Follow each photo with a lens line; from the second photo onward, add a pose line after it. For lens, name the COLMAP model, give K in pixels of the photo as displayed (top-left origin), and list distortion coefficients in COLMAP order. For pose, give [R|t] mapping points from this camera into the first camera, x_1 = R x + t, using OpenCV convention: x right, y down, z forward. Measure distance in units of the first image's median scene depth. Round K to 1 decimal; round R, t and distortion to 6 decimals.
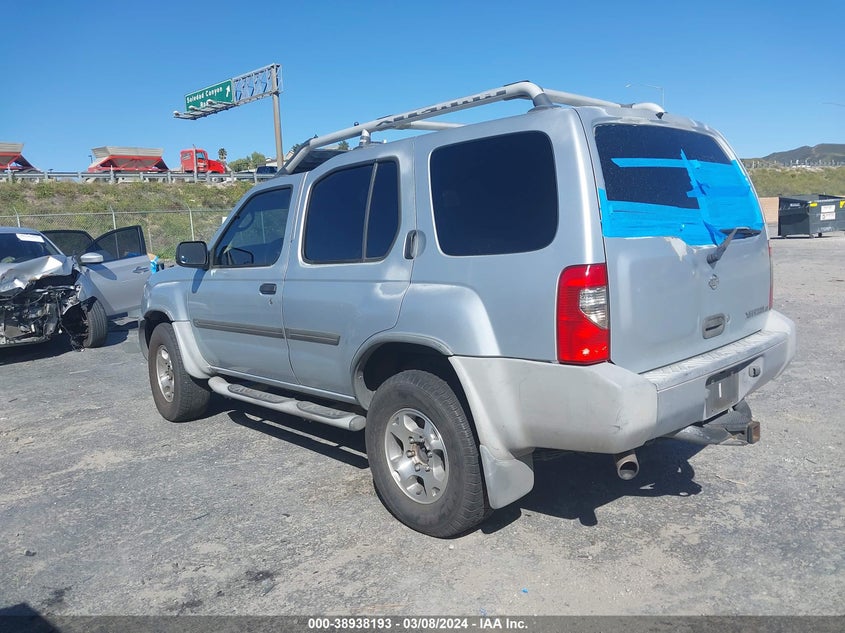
lens RADIAL K [[701.3, 0, 422.5], [0, 701.3, 316.5], [0, 0, 1]] dist [0.007499, 0.002022]
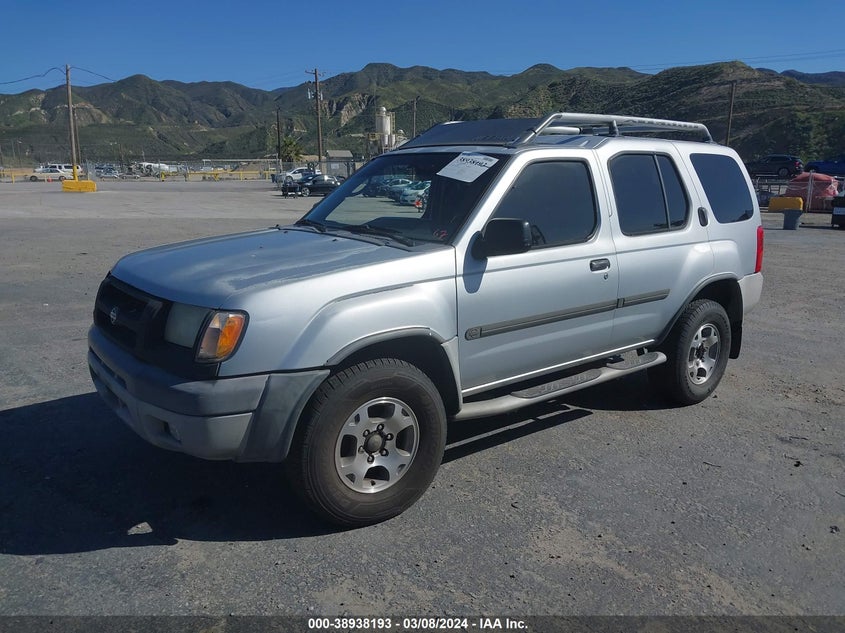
lens RADIAL K [[701.3, 0, 422.5], [0, 701.3, 316.5], [0, 0, 1]] dist [0.007499, 0.002022]
pose [[0.022102, -0.147746, 0.988778, -1.089285], [0.113345, 0.983013, 0.144351, -0.125456], [-0.993310, 0.108883, 0.038473, 1.085204]]
